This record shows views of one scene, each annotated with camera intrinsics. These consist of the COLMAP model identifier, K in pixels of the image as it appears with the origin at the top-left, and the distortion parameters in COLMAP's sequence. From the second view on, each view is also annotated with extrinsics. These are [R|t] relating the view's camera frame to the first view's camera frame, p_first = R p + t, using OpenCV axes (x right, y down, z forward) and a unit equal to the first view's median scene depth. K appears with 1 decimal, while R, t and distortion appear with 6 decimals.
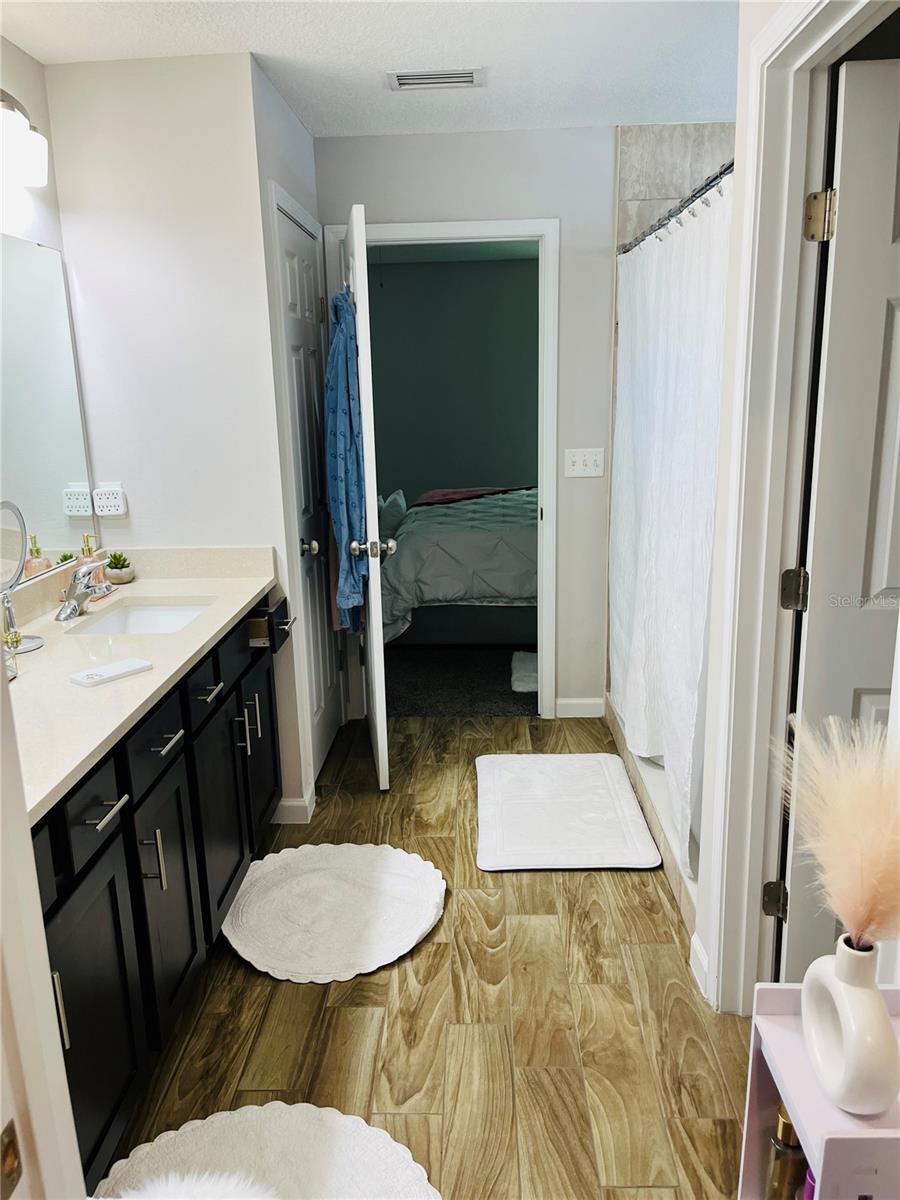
lens RADIAL K [[910.7, 0, 449.6], [0, 910.7, 602.3], [0, 0, 1]] dist [0.035704, -0.052345]
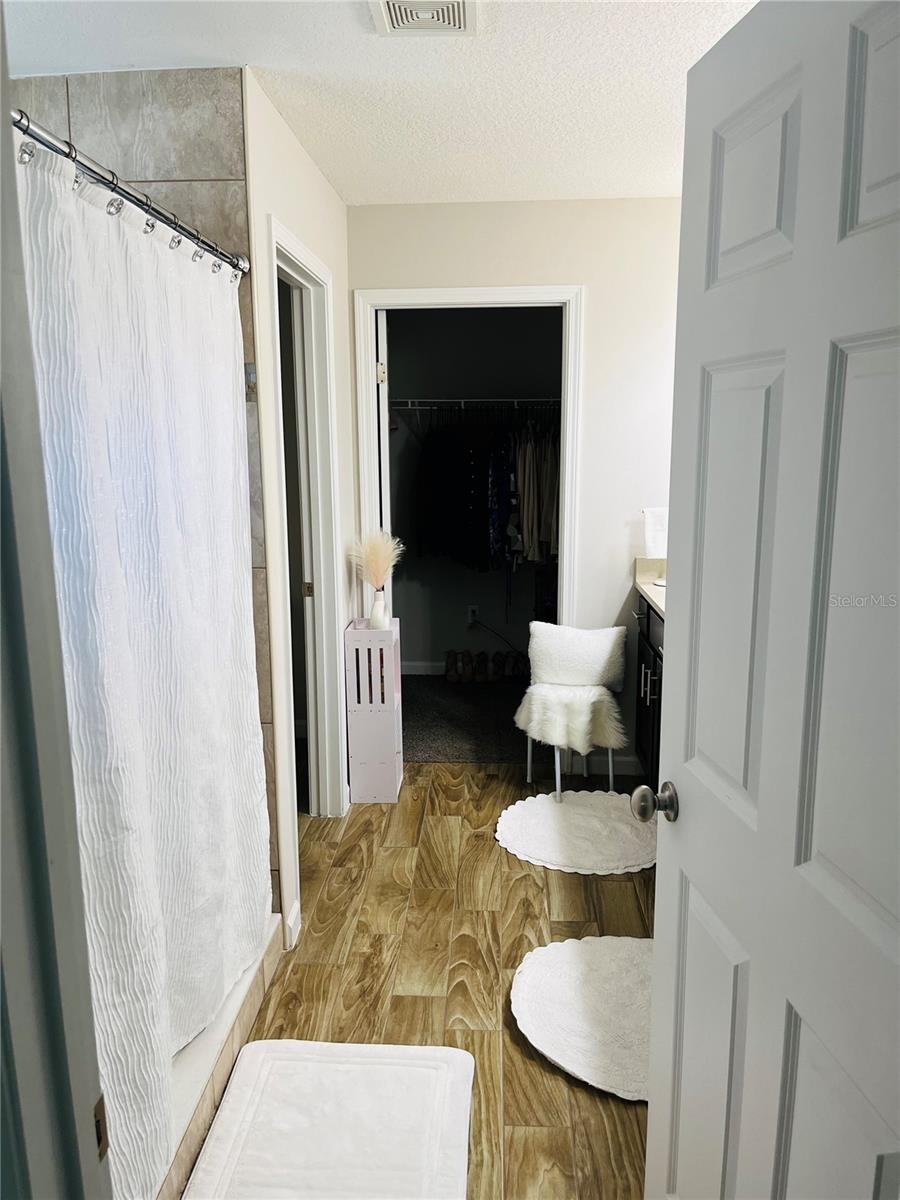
lens RADIAL K [[910.7, 0, 447.1], [0, 910.7, 611.2], [0, 0, 1]] dist [0.035704, -0.052345]
pose [[-0.999133, 0.028447, 0.030403, 0.021881], [0.038561, 0.907639, 0.417976, -0.472448], [-0.015705, 0.418786, -0.907949, 1.893323]]
